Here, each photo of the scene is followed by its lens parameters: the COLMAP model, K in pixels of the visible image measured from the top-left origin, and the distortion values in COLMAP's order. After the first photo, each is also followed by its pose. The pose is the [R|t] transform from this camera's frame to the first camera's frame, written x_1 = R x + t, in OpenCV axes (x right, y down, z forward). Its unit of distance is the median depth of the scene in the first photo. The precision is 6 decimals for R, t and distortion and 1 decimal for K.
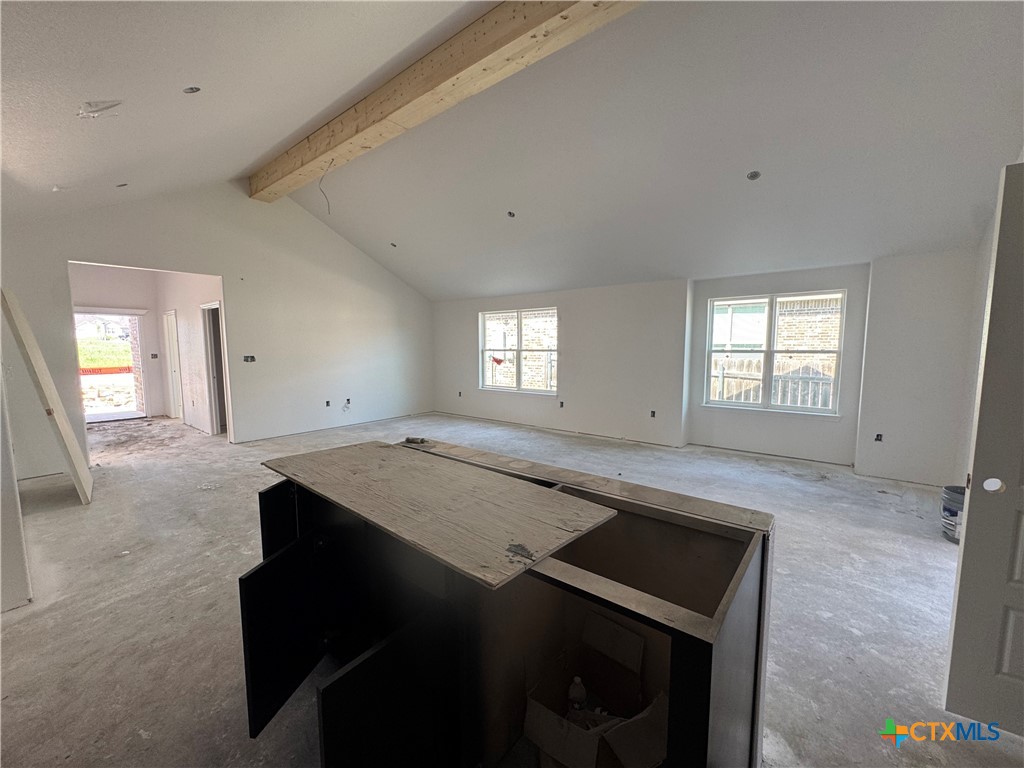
lens RADIAL K [[411.4, 0, 515.1], [0, 411.4, 382.9], [0, 0, 1]] dist [-0.003693, -0.000269]
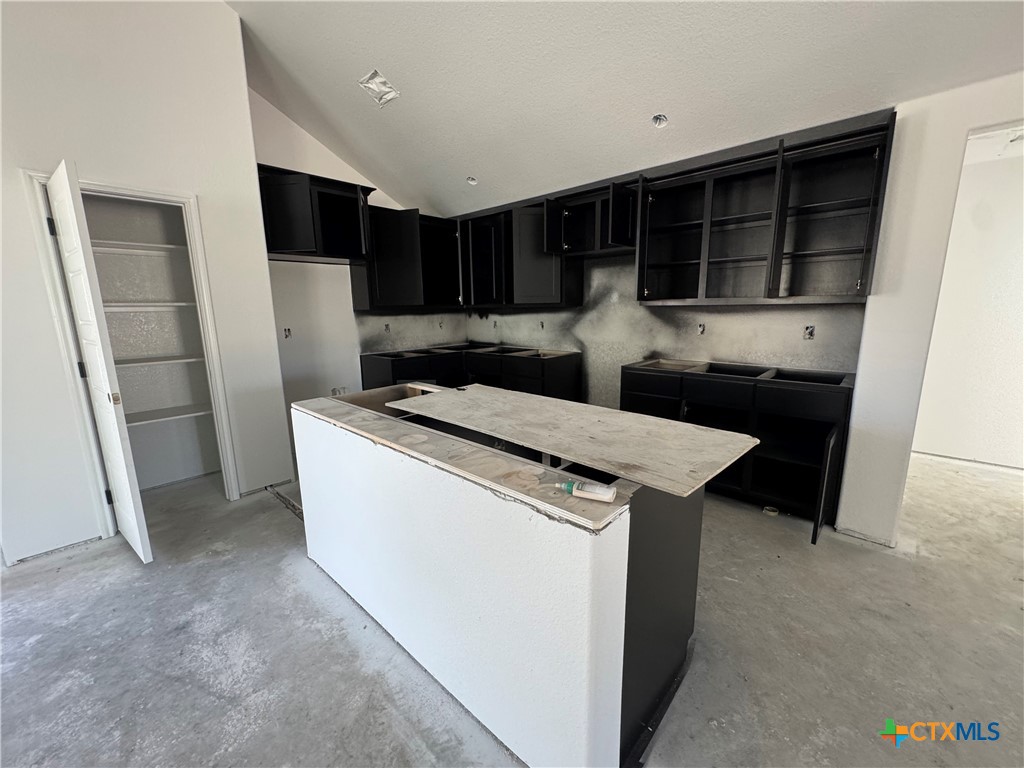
lens RADIAL K [[411.4, 0, 517.8], [0, 411.4, 385.6], [0, 0, 1]] dist [-0.003693, -0.000269]
pose [[-0.997715, 0.003524, 0.067477, -0.098139], [0.022369, 0.959556, 0.280629, -0.047219], [-0.063759, 0.281497, -0.957441, 0.705709]]
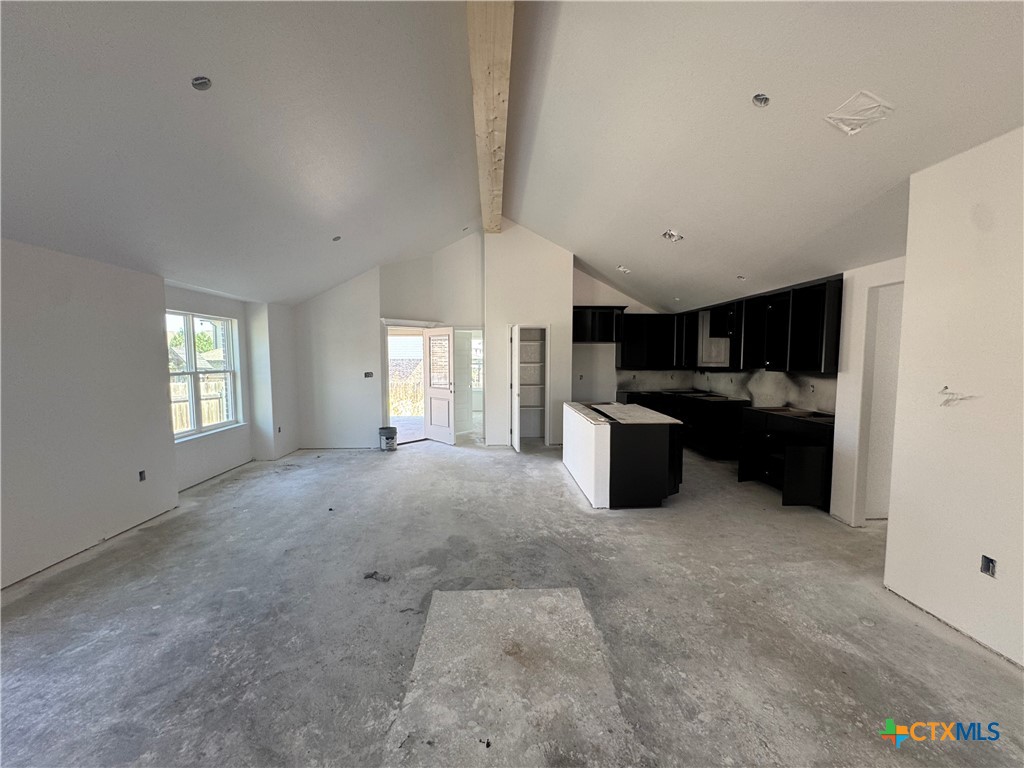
lens RADIAL K [[411.4, 0, 513.0], [0, 411.4, 386.5], [0, 0, 1]] dist [-0.003693, -0.000269]
pose [[-0.660456, -0.051201, 0.749117, -0.657109], [0.072720, 0.988621, 0.131684, -0.132138], [-0.747335, 0.141448, -0.649218, 1.221551]]
